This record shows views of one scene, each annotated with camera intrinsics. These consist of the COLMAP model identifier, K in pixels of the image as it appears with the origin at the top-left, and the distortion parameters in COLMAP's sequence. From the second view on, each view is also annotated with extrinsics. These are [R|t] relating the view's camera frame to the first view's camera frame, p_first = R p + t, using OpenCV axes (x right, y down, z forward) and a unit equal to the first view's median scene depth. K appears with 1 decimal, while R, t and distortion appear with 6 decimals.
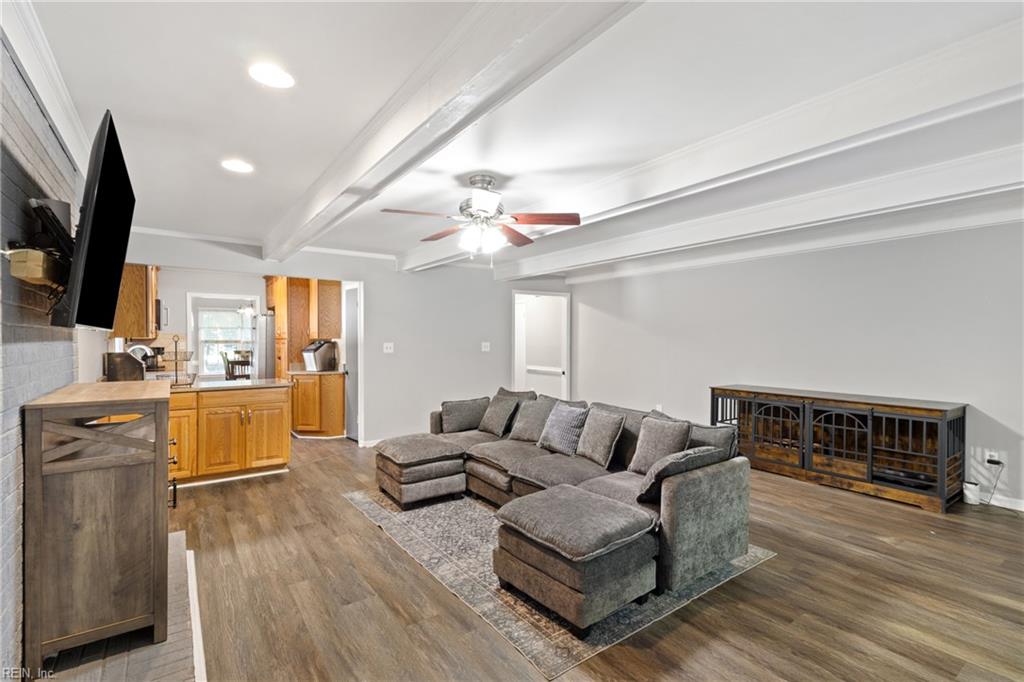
lens RADIAL K [[475.6, 0, 510.3], [0, 475.6, 343.2], [0, 0, 1]] dist [0.000275, -0.000166]
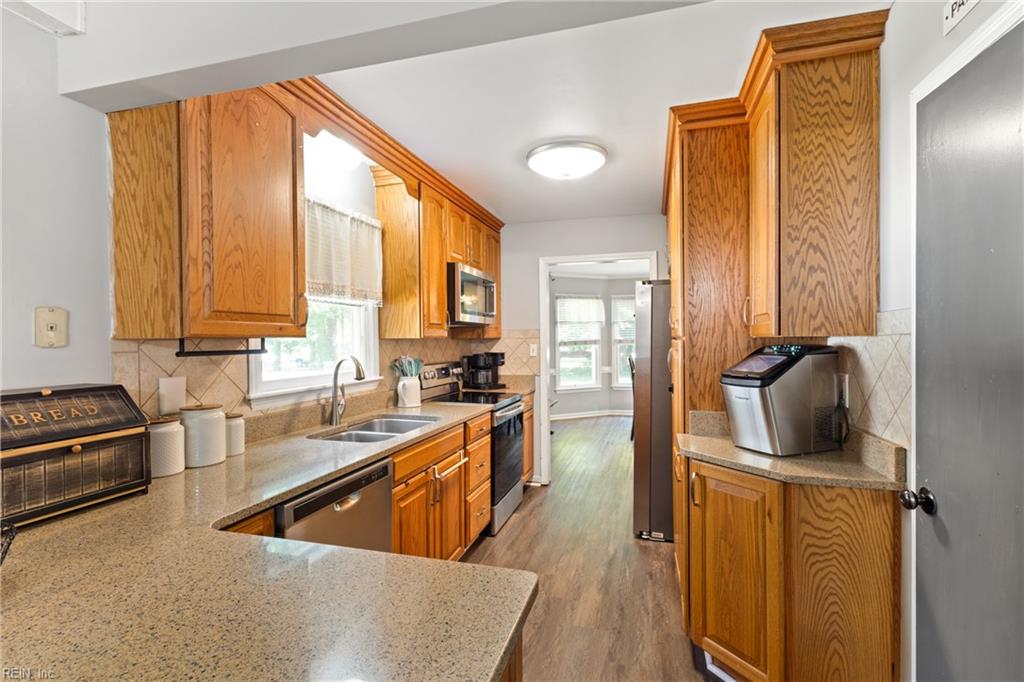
lens RADIAL K [[475.6, 0, 509.0], [0, 475.6, 341.0], [0, 0, 1]] dist [0.000275, -0.000166]
pose [[0.614042, 0.000468, -0.789273, -0.284798], [-0.001867, 0.999998, -0.000860, -0.006718], [0.789271, 0.002002, 0.614042, 0.713890]]
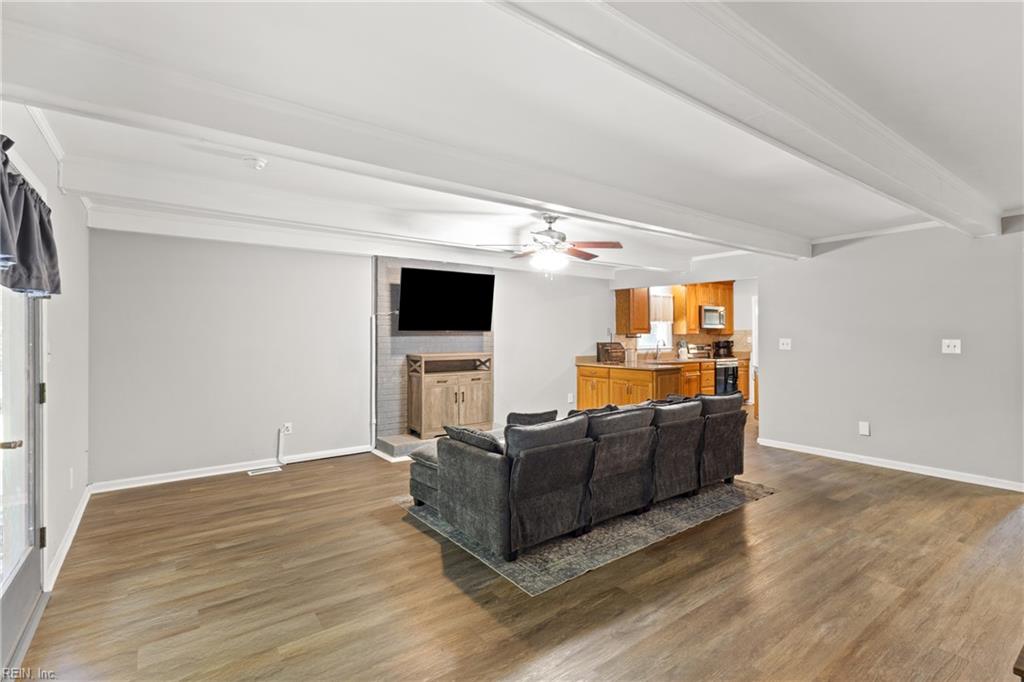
lens RADIAL K [[475.6, 0, 504.5], [0, 475.6, 340.2], [0, 0, 1]] dist [0.000275, -0.000166]
pose [[0.011142, 0.011284, -0.999874, 0.603964], [-0.008877, 0.999898, 0.011185, -0.002857], [0.999899, 0.008752, 0.011241, 0.412168]]
